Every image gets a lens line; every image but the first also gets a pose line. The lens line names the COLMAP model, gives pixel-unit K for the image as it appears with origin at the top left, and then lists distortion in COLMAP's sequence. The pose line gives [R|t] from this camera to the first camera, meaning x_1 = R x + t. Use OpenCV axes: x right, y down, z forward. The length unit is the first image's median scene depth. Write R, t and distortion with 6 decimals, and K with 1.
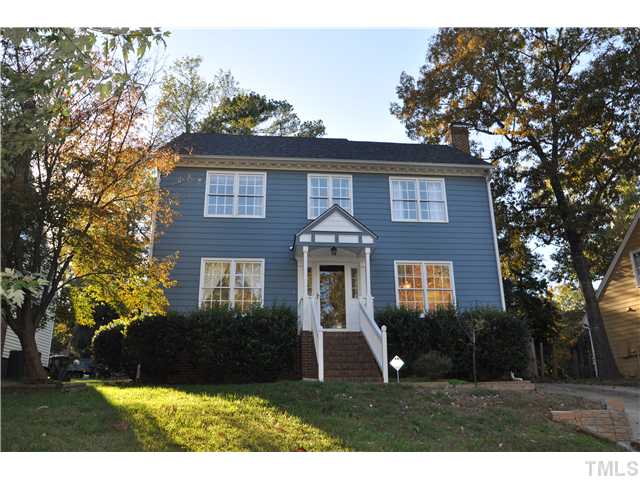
lens RADIAL K [[435.7, 0, 339.1], [0, 435.7, 240.4], [0, 0, 1]] dist [-0.000016, -0.000109]
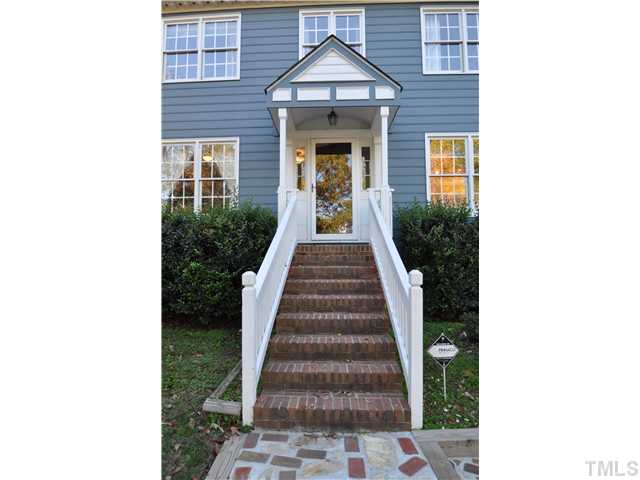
lens RADIAL K [[312.1, 0, 320.0], [0, 312.1, 240.0], [0, 0, 1]] dist [-0.022023, -0.000410]
pose [[0.988560, 0.003821, -0.150780, 0.039987], [0.041414, 0.954381, 0.295705, 0.058564], [0.145031, -0.298567, 0.943305, 0.495010]]
